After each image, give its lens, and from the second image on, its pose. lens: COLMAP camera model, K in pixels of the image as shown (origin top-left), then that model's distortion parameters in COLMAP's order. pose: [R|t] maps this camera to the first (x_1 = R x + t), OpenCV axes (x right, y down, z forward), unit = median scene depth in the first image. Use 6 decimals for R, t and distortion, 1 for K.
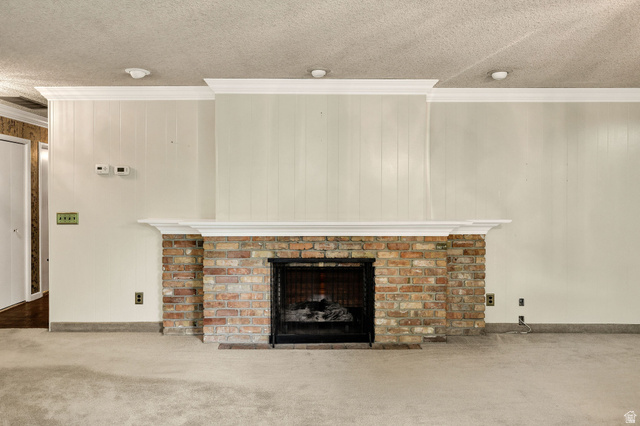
lens RADIAL K [[436.3, 0, 318.7], [0, 436.3, 206.6], [0, 0, 1]] dist [0.059171, -0.000090]
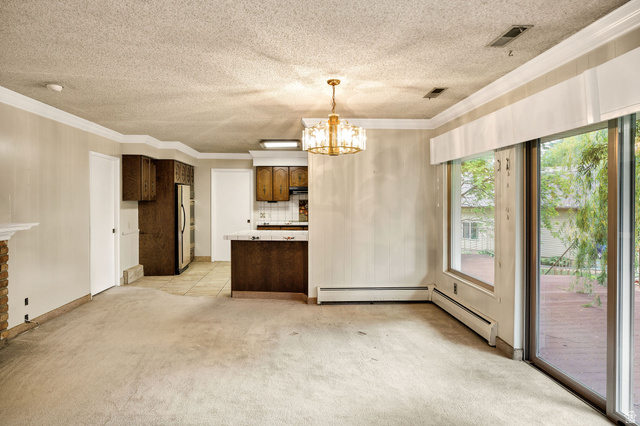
lens RADIAL K [[394.6, 0, 309.6], [0, 394.6, 206.2], [0, 0, 1]] dist [-0.004380, -0.001543]
pose [[-0.029796, -0.010094, 0.999505, -0.549913], [0.018989, 0.999763, 0.010663, -0.006913], [-0.999376, 0.019297, -0.029597, 0.403946]]
